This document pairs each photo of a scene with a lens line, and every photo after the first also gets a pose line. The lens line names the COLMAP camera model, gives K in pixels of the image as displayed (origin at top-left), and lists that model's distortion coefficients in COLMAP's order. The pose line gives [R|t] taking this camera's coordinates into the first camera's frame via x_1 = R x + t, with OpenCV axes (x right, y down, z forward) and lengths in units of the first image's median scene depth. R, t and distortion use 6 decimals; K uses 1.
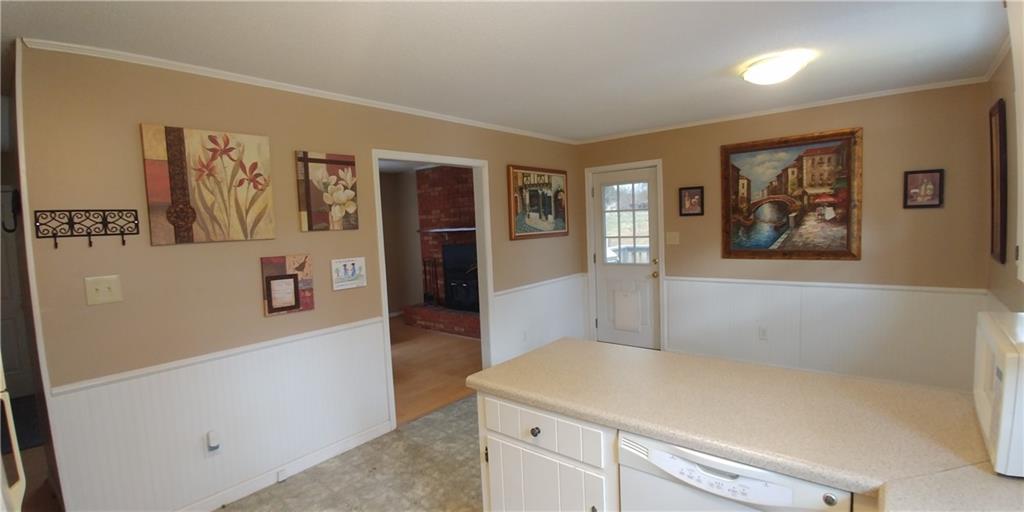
lens RADIAL K [[456.3, 0, 512.0], [0, 456.3, 256.0], [0, 0, 1]] dist [-0.000711, 0.000093]
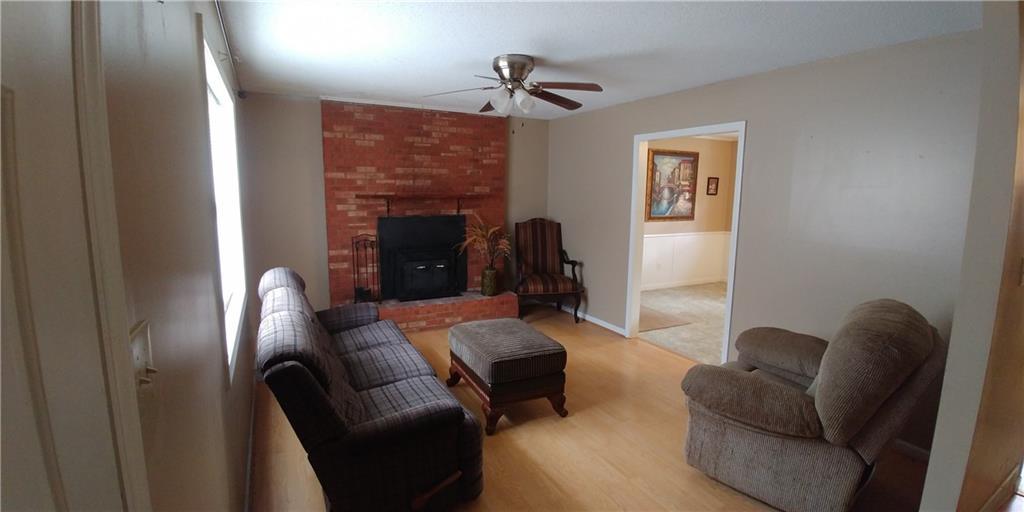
lens RADIAL K [[456.3, 0, 512.0], [0, 456.3, 256.0], [0, 0, 1]] dist [-0.000711, 0.000093]
pose [[0.382489, -0.084443, 0.920093, -1.220578], [0.038665, 0.996405, 0.075374, -0.014846], [-0.923151, 0.006746, 0.384379, 0.878973]]
